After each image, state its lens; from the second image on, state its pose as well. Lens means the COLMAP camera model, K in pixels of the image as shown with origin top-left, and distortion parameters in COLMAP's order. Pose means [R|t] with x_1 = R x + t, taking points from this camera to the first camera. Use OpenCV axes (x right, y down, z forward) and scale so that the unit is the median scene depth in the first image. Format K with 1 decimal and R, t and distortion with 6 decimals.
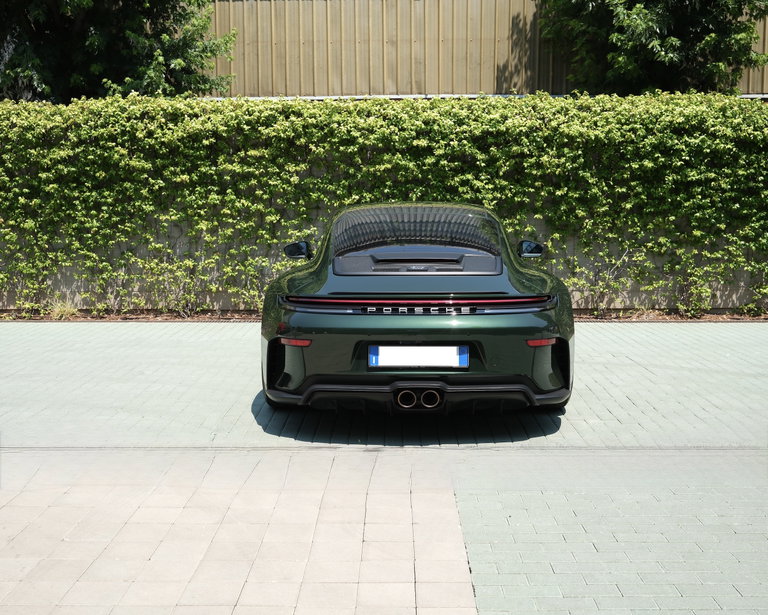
lens RADIAL K [[932.7, 0, 376.6], [0, 932.7, 309.1], [0, 0, 1]] dist [-0.023203, 0.000000]
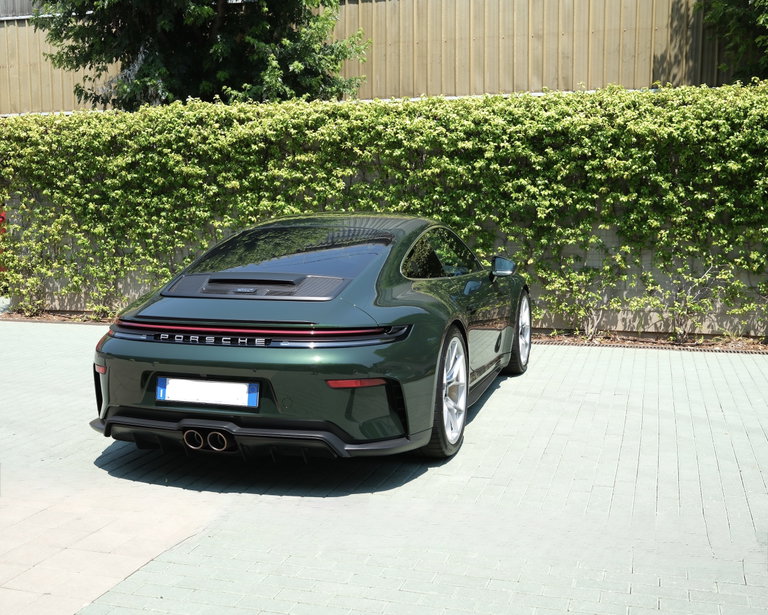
lens RADIAL K [[932.7, 0, 379.9], [0, 932.7, 307.7], [0, 0, 1]] dist [-0.023203, 0.000000]
pose [[0.962121, 0.032437, -0.270688, 0.212168], [-0.033092, 0.999450, 0.002144, -0.017493], [0.270609, 0.006895, 0.962665, 0.096319]]
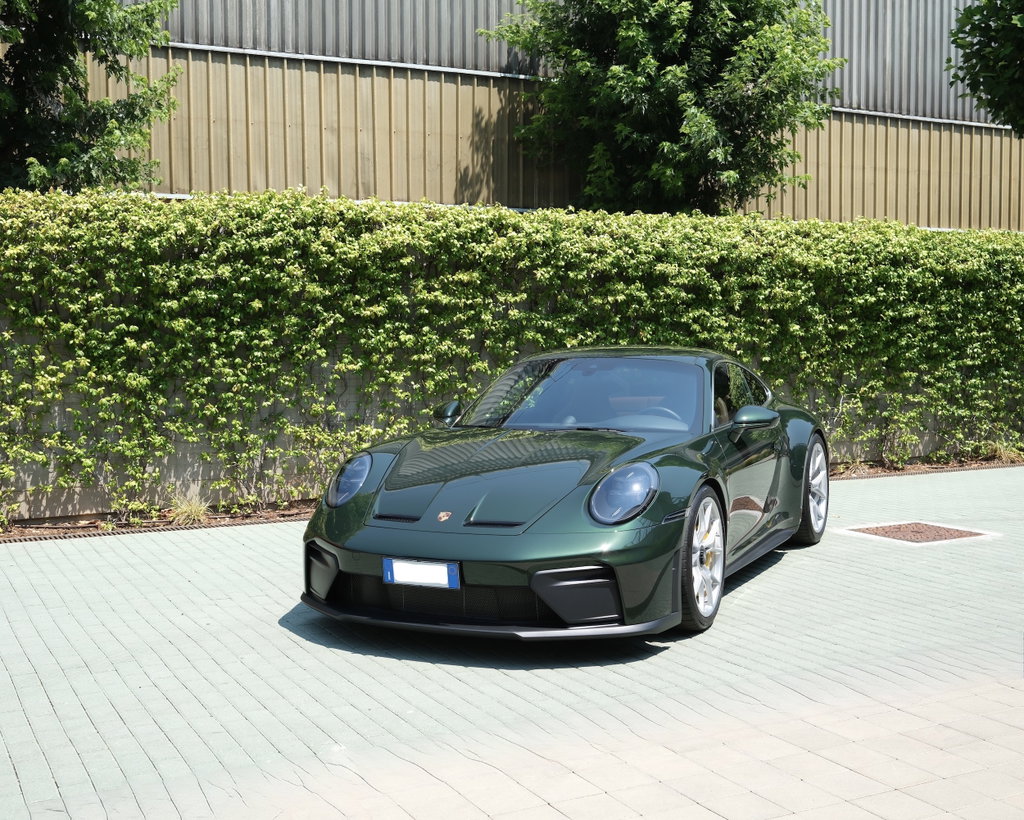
lens RADIAL K [[1243.7, 0, 505.3], [0, 1243.7, 405.4], [0, 0, 1]] dist [-0.023203, 0.000000]
pose [[0.880321, -0.029476, 0.473462, -0.571970], [0.058870, 0.997141, -0.047381, -0.018242], [-0.470711, 0.069583, 0.879539, 0.125828]]
